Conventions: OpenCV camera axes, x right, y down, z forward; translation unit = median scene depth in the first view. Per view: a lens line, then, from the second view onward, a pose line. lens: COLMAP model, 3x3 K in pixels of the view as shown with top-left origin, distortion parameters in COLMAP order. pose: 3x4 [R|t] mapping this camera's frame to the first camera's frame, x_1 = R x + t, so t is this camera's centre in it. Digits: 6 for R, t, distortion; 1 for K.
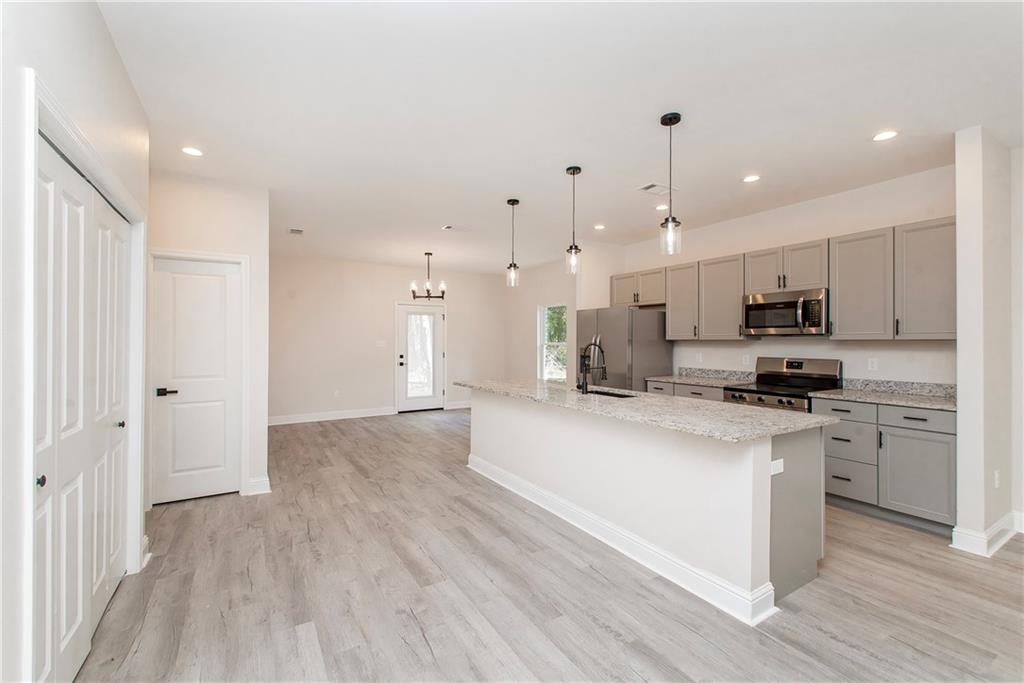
lens RADIAL K [[443.6, 0, 518.0], [0, 443.6, 341.2], [0, 0, 1]] dist [0.002124, -0.000655]
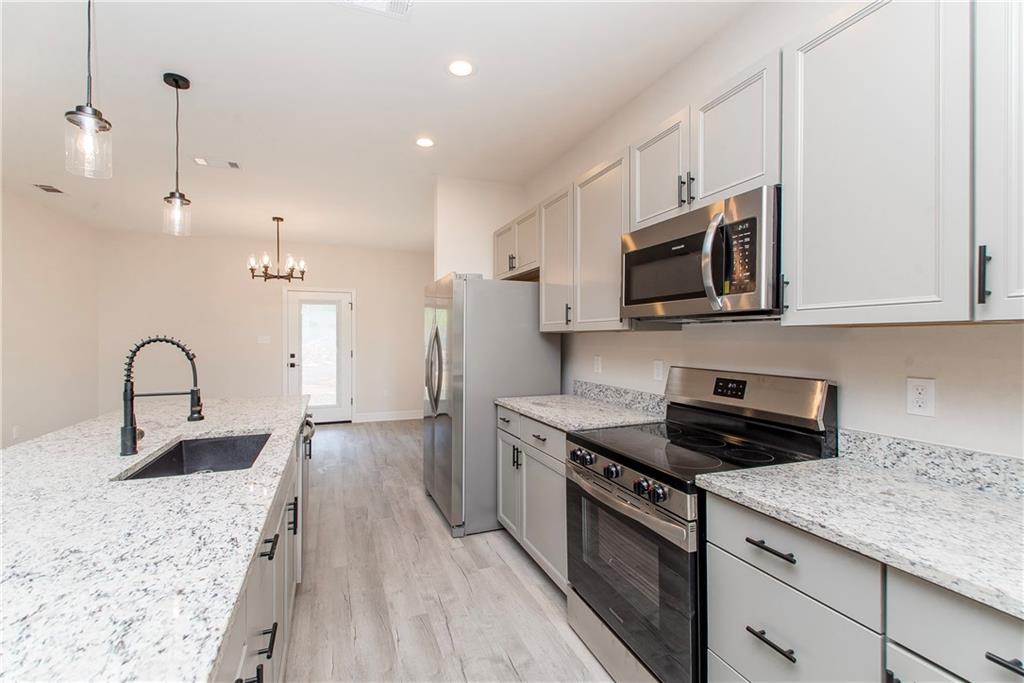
lens RADIAL K [[443.6, 0, 504.0], [0, 443.6, 338.8], [0, 0, 1]] dist [0.002124, -0.000655]
pose [[0.979605, -0.001993, -0.200922, 0.461142], [0.002611, 0.999993, 0.002811, 0.004670], [0.200914, -0.003278, 0.979603, 0.499550]]
